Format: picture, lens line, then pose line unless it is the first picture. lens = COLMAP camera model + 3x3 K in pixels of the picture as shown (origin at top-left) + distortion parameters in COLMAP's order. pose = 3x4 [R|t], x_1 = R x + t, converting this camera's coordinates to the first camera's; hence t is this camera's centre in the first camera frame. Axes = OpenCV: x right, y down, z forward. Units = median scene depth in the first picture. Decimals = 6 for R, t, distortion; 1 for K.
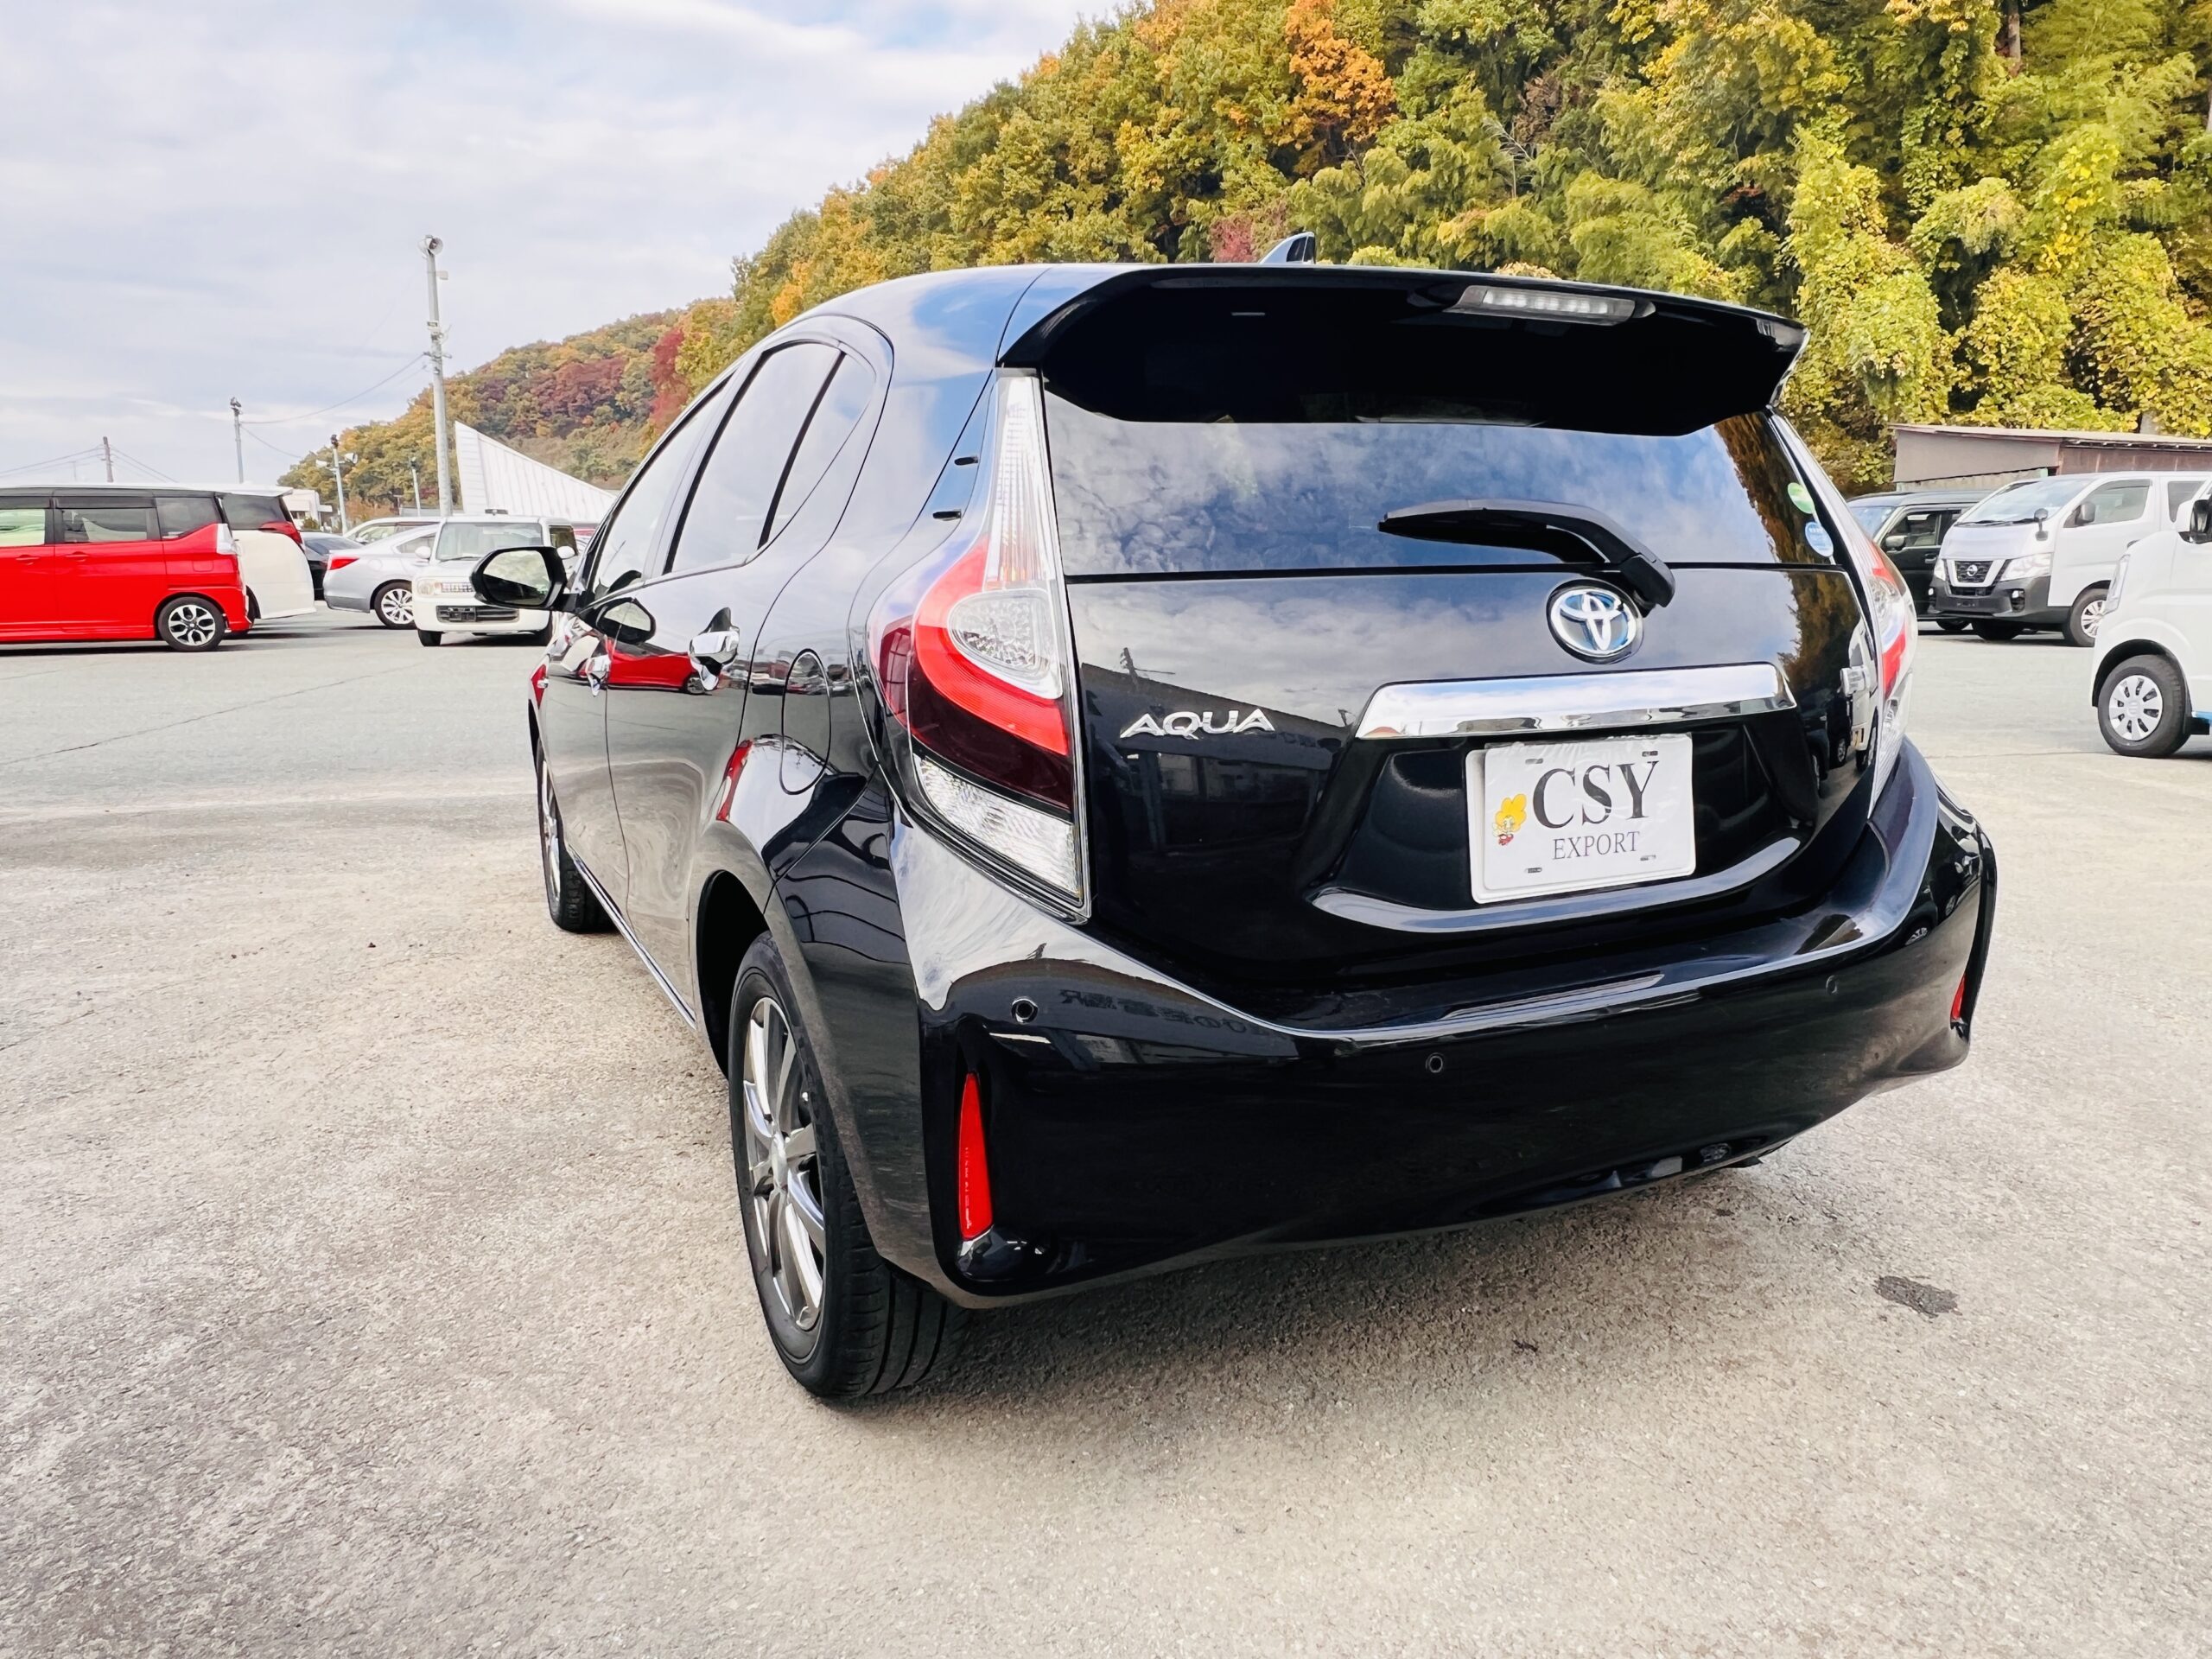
lens RADIAL K [[1464.6, 0, 1110.6], [0, 1464.6, 845.5], [0, 0, 1]] dist [-0.002903, 0.003081]
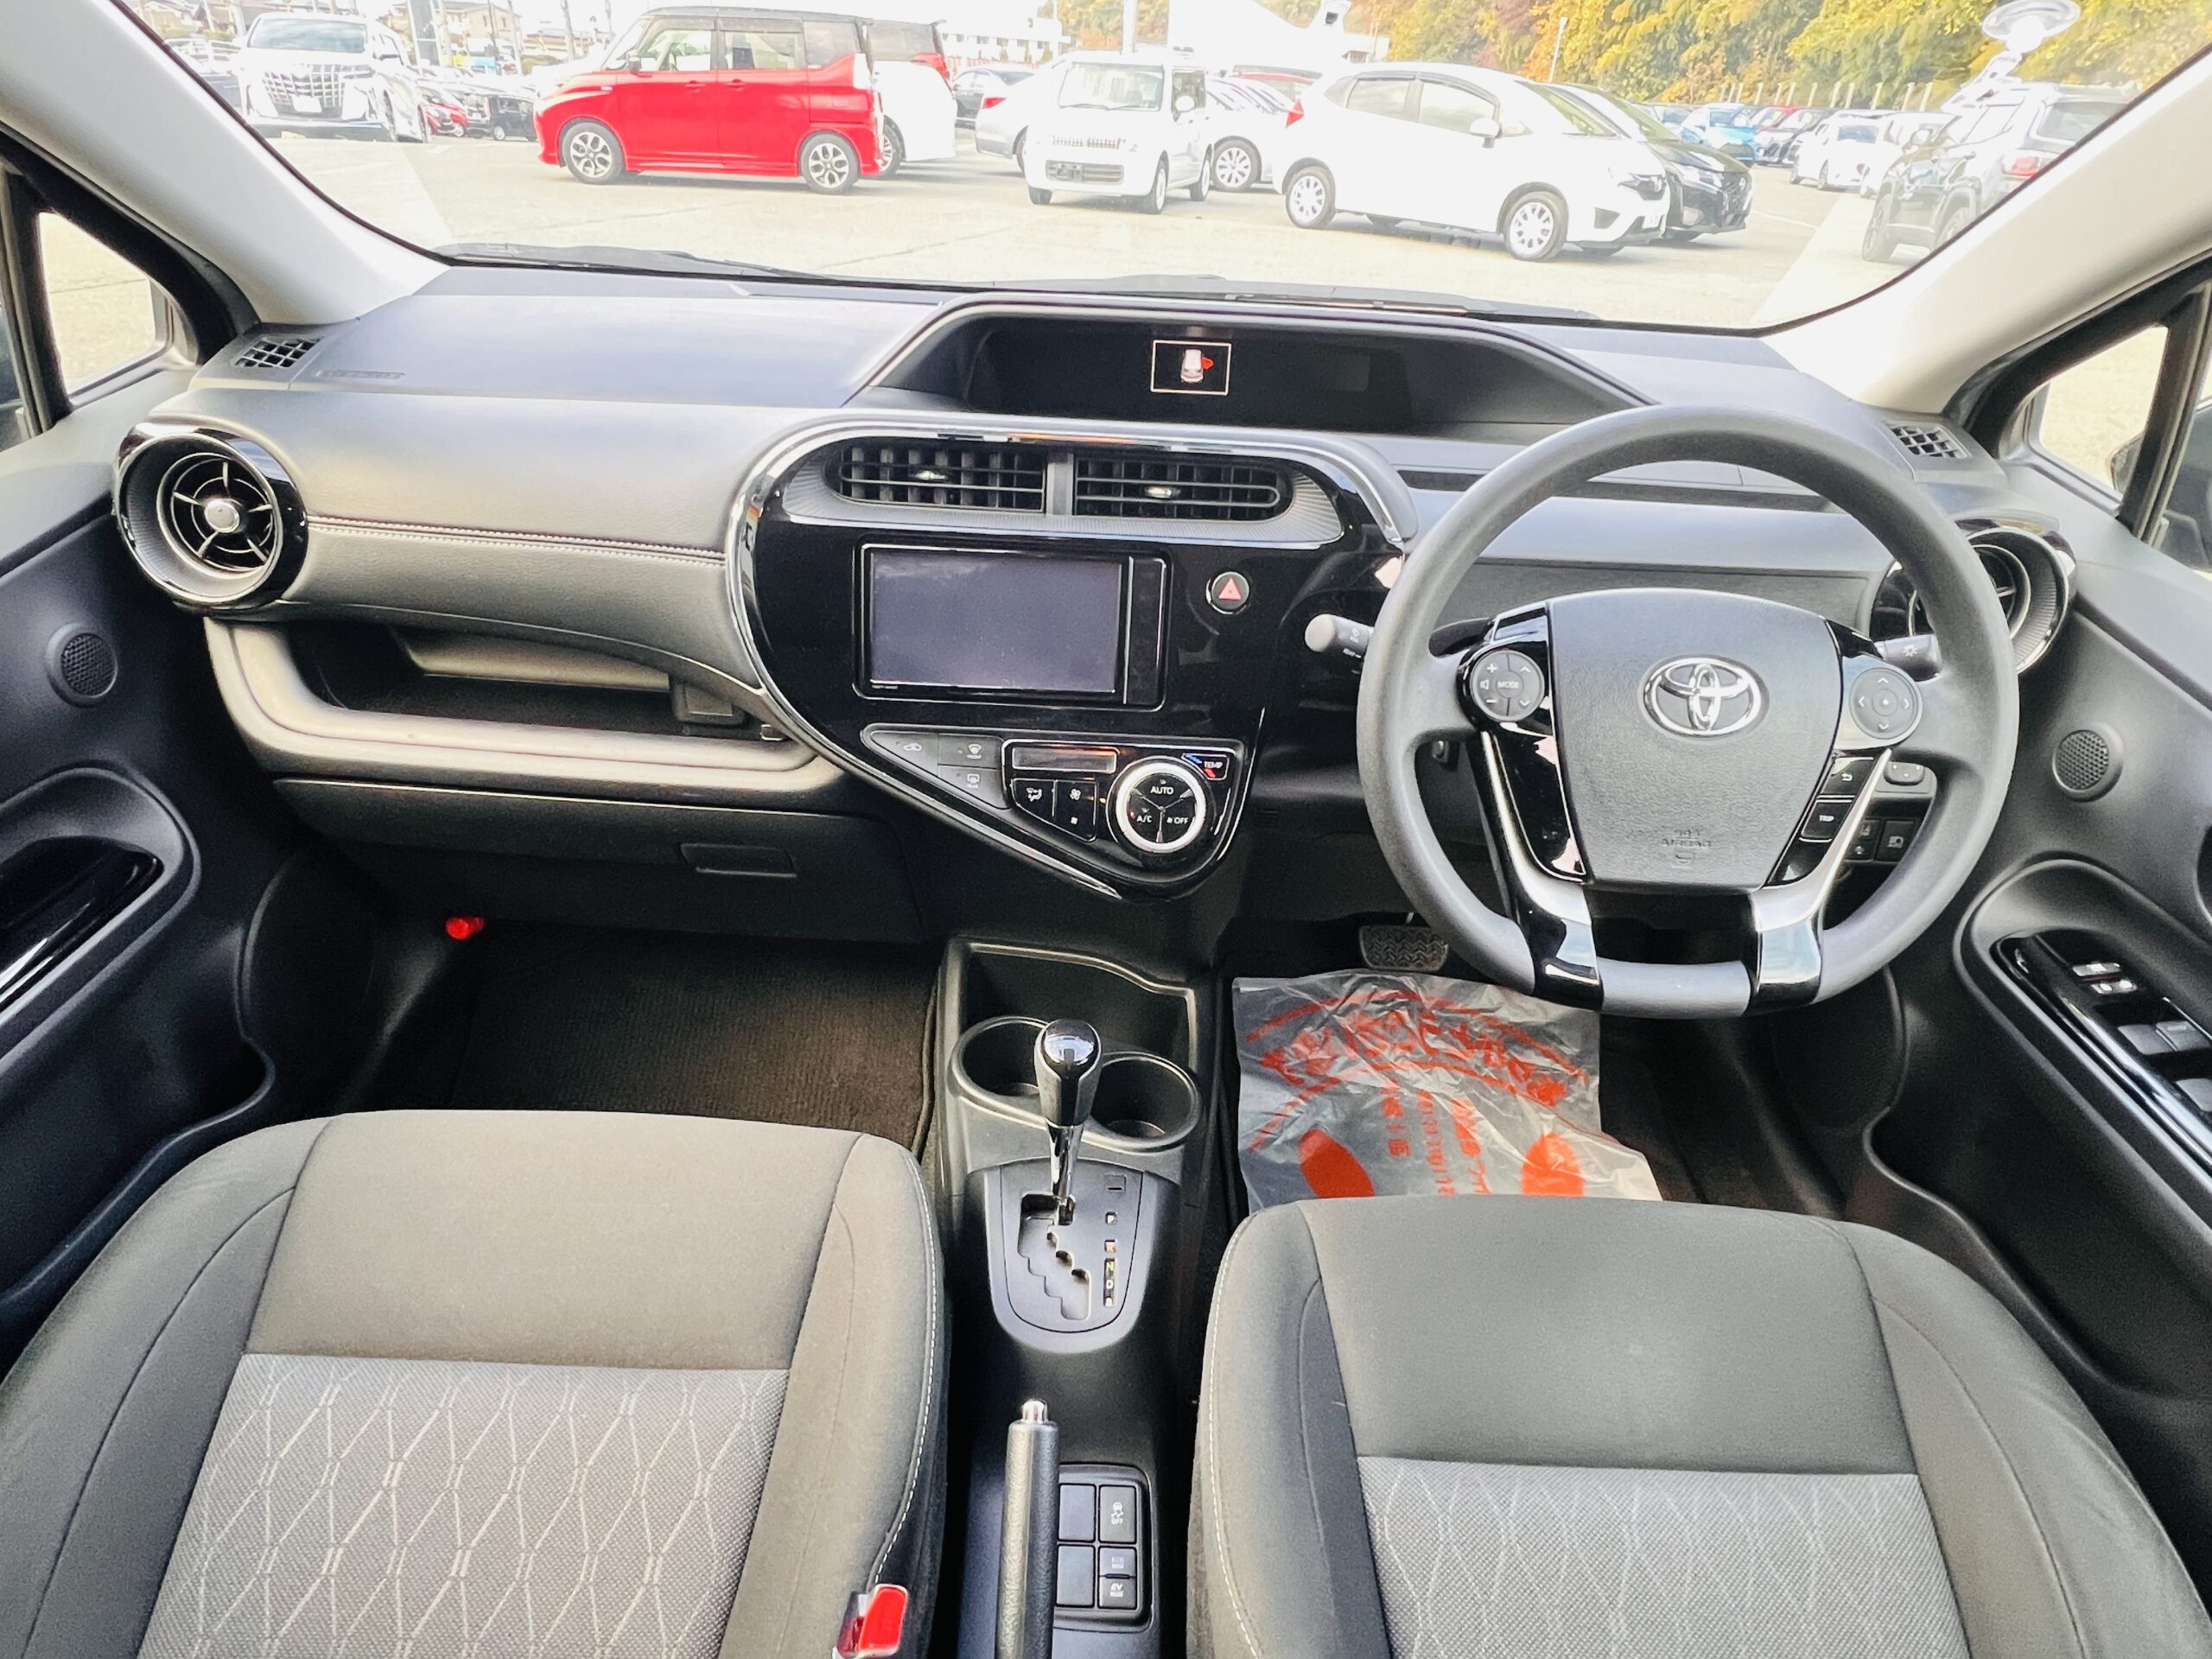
lens RADIAL K [[1243.1, 0, 1094.7], [0, 1243.1, 850.8], [0, 0, 1]] dist [-0.005678, -0.000659]
pose [[0.890503, 0.273820, -0.363355, -0.013814], [-0.134589, 0.921418, 0.364521, -0.049488], [0.434615, -0.275703, 0.857378, 0.200739]]
